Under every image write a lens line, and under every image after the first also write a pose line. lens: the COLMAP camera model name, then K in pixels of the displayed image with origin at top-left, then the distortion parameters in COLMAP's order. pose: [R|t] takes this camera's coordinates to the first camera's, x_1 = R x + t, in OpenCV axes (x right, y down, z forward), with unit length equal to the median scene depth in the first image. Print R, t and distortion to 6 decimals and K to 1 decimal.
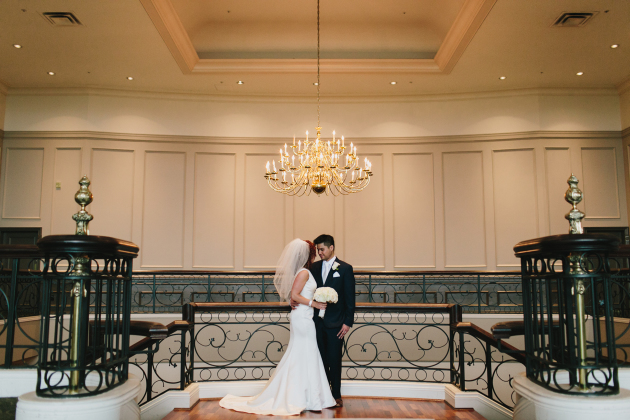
lens RADIAL K [[602.5, 0, 315.0], [0, 602.5, 210.0], [0, 0, 1]] dist [-0.097072, 0.102562]
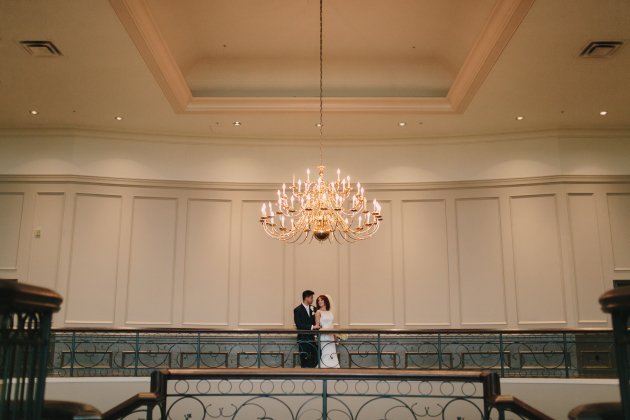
lens RADIAL K [[602.5, 0, 315.0], [0, 602.5, 210.0], [0, 0, 1]] dist [-0.097072, 0.102562]
pose [[0.999986, 0.001333, -0.005210, 0.001380], [-0.001810, 0.995695, -0.092672, 0.009394], [0.005064, 0.092680, 0.995683, 0.113810]]
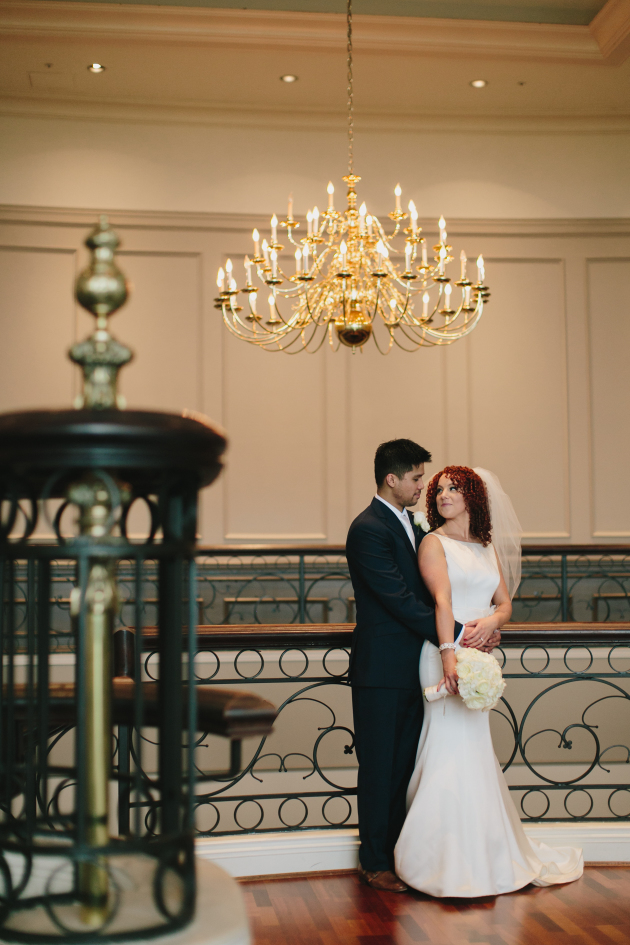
lens RADIAL K [[1408.1, 0, 315.0], [0, 1408.1, 472.5], [0, 0, 1]] dist [-0.111569, 0.000666]
pose [[0.992163, 0.002996, 0.124915, -0.126347], [-0.008553, 0.998996, 0.043974, 0.013880], [-0.124658, -0.044697, 0.991192, 0.090478]]
